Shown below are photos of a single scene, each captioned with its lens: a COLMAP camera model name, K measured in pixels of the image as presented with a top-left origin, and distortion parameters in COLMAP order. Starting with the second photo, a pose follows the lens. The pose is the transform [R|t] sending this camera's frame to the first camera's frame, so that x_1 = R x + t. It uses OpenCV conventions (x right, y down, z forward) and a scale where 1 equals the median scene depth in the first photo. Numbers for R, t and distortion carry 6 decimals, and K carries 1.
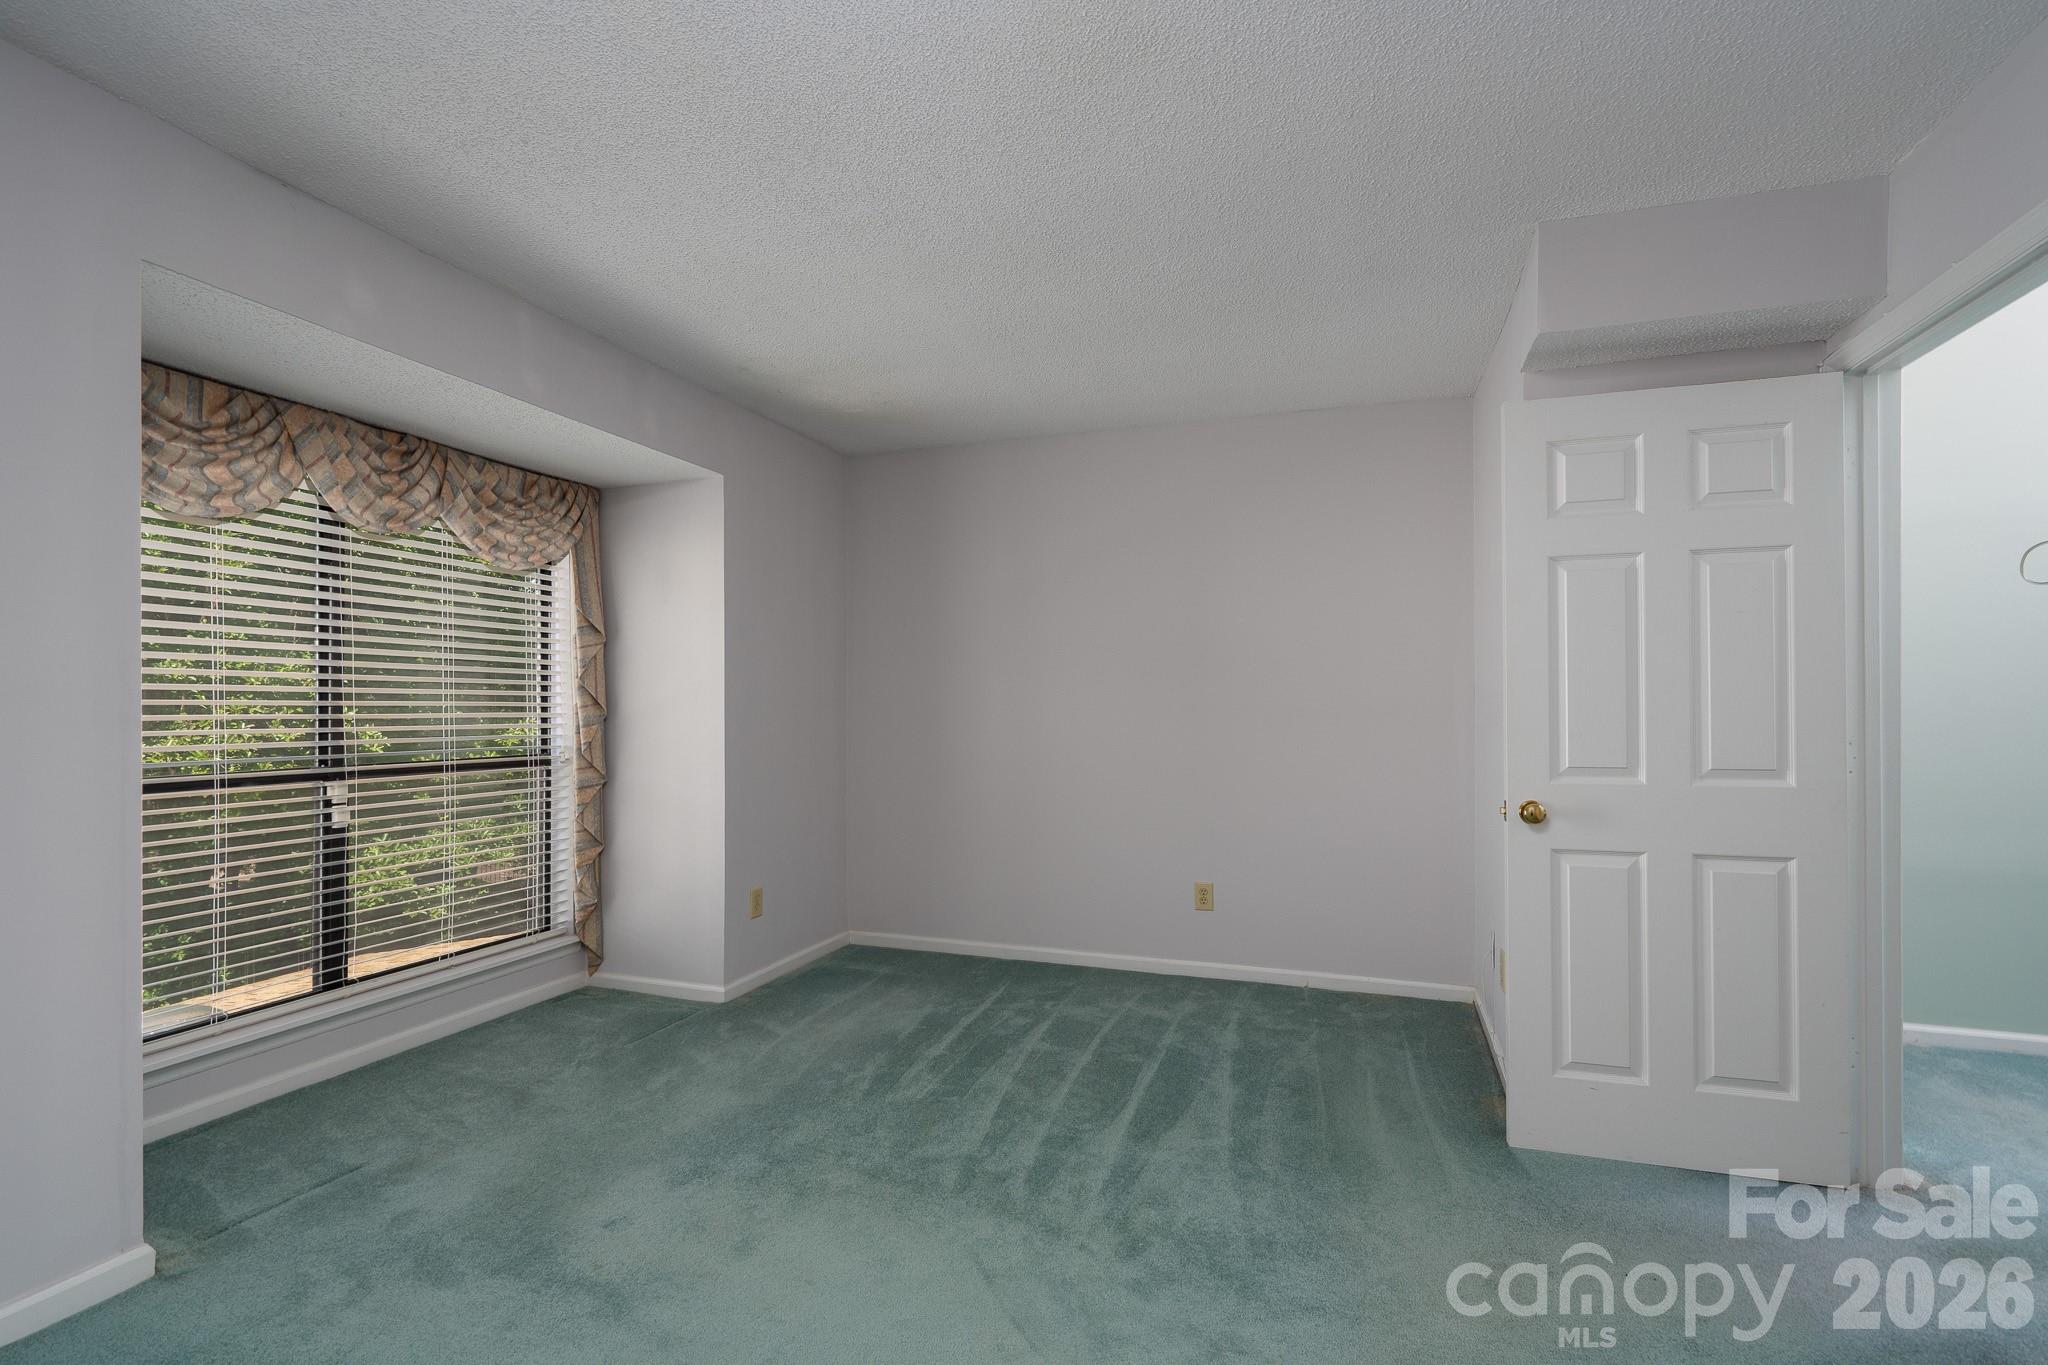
lens RADIAL K [[951.2, 0, 1029.1], [0, 951.2, 688.6], [0, 0, 1]] dist [-0.011679, 0.005828]
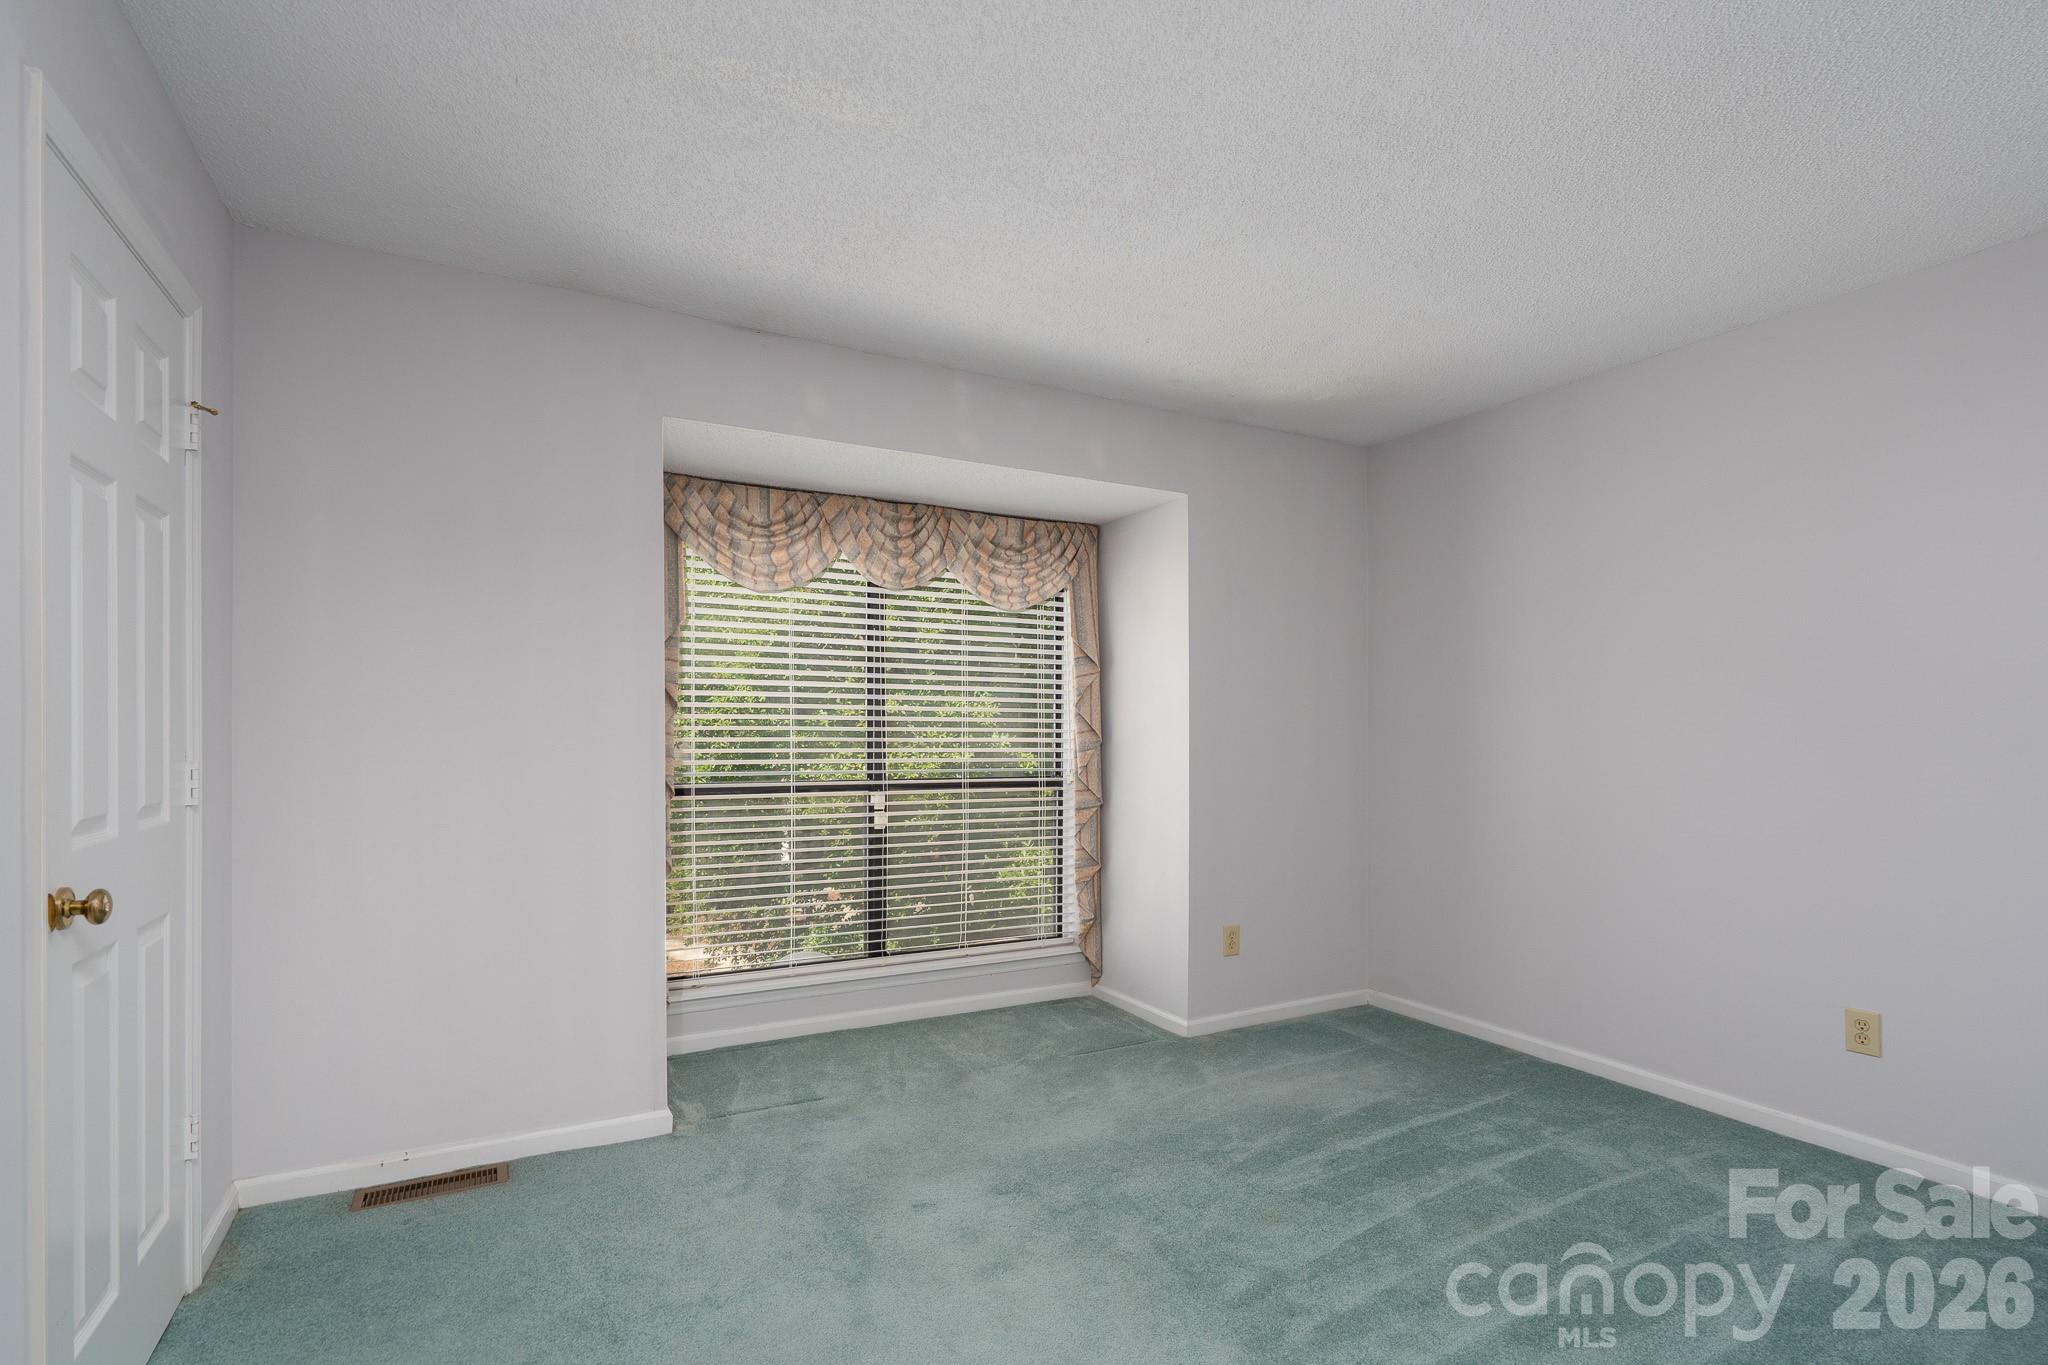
lens RADIAL K [[987.8, 0, 1018.2], [0, 987.8, 727.2], [0, 0, 1]] dist [-0.004116, 0.000375]
pose [[0.735774, 0.000244, -0.677227, 0.271809], [0.008701, 0.999914, 0.009813, 0.001835], [0.677171, -0.013113, 0.735709, 0.162045]]
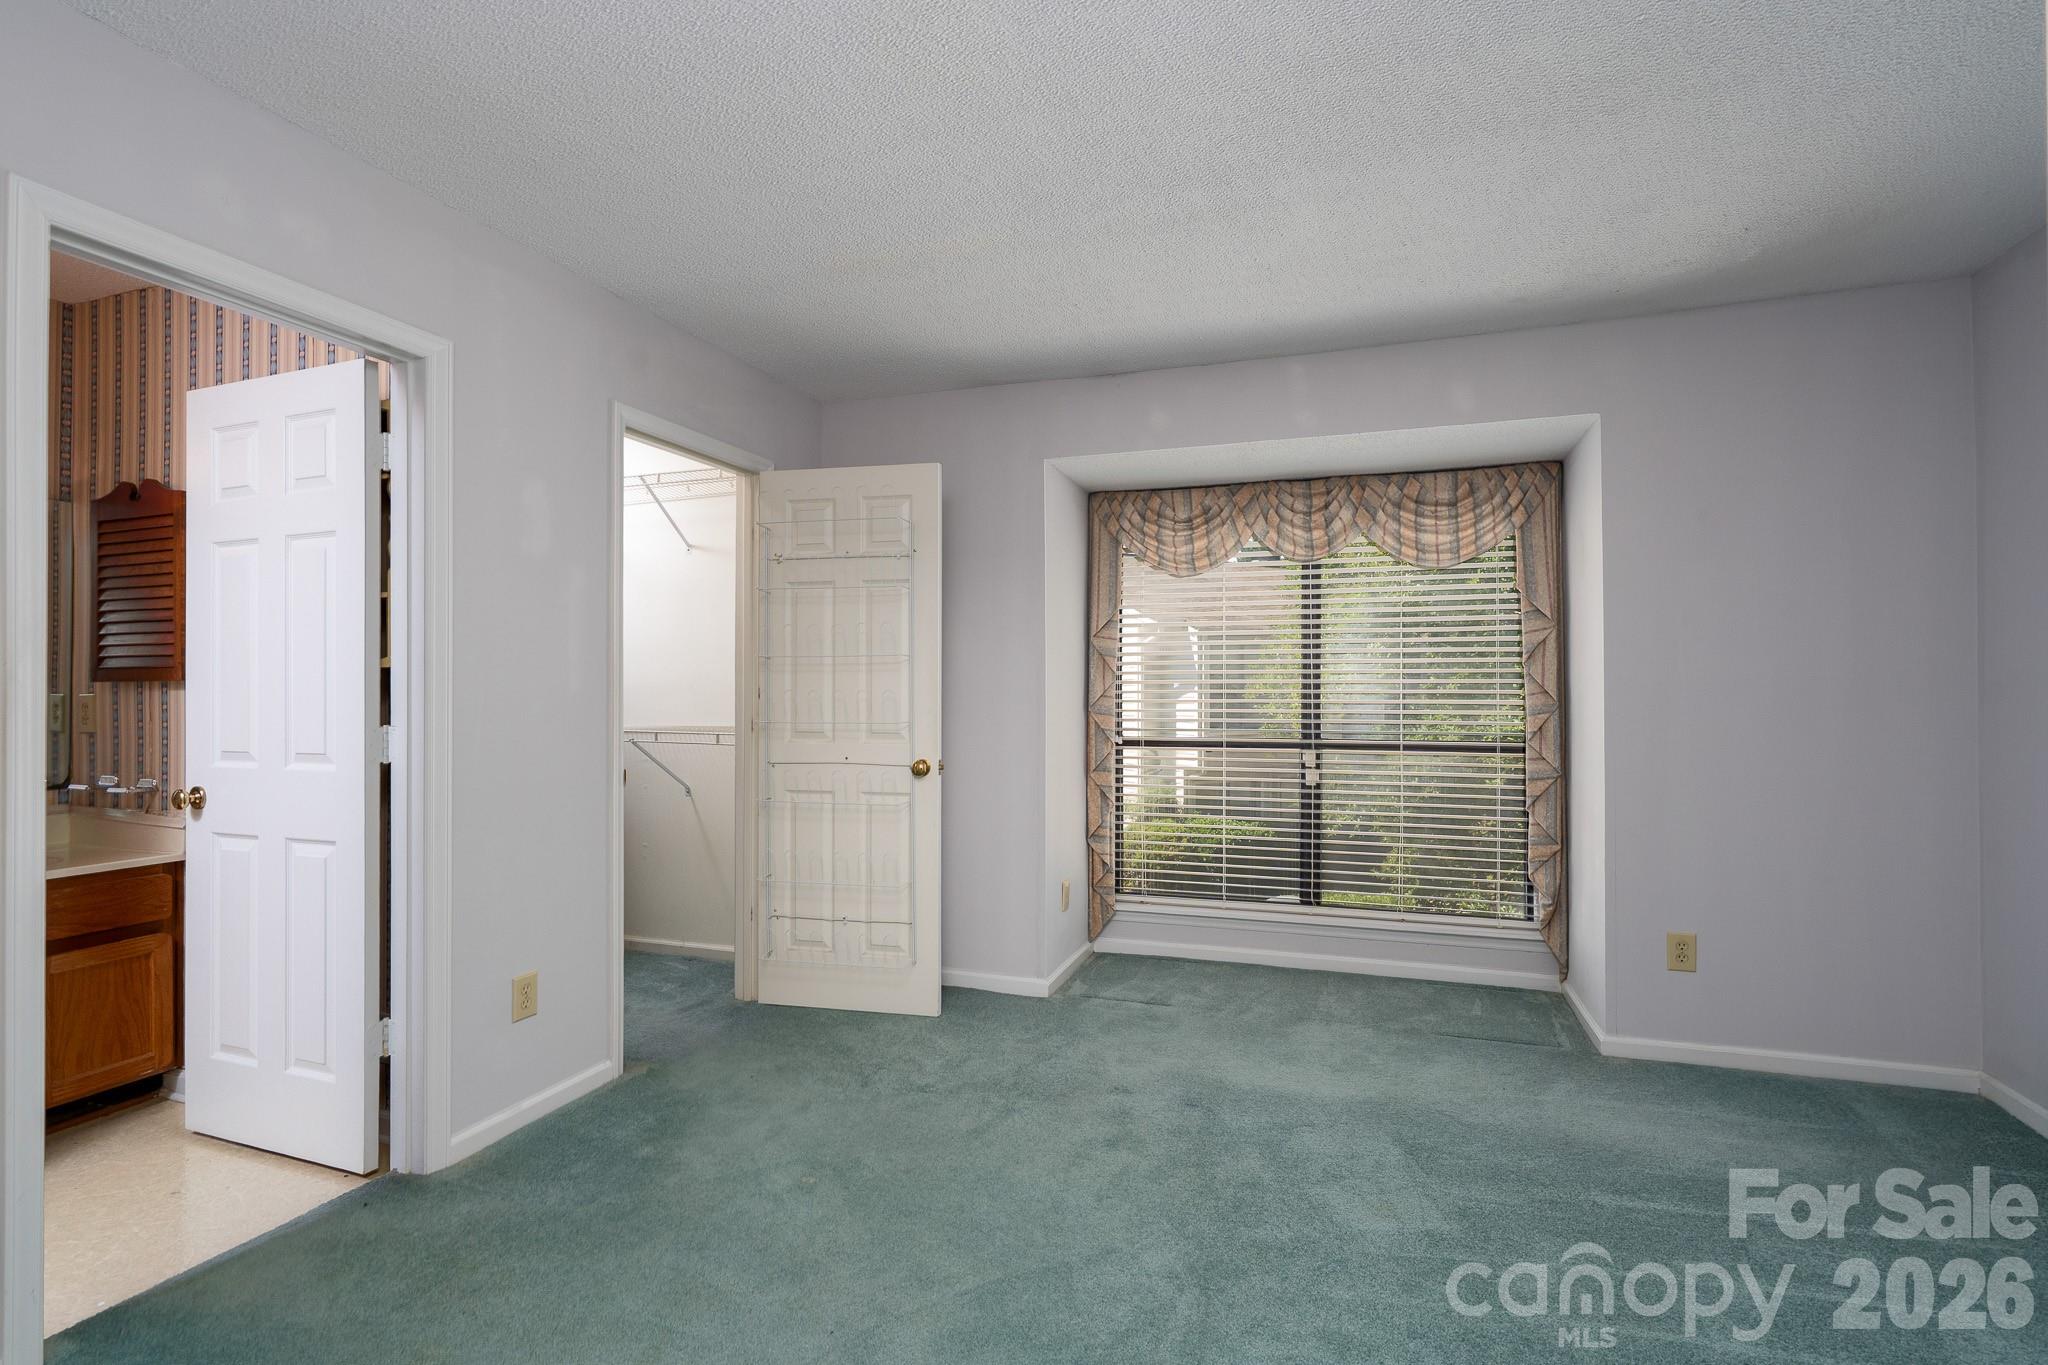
lens RADIAL K [[951.2, 0, 1039.8], [0, 951.2, 673.2], [0, 0, 1]] dist [-0.011679, 0.005828]
pose [[0.003200, -0.022002, -0.999753, 0.577569], [0.016799, 0.999618, -0.021945, 0.012127], [0.999854, -0.016725, 0.003569, 0.589439]]
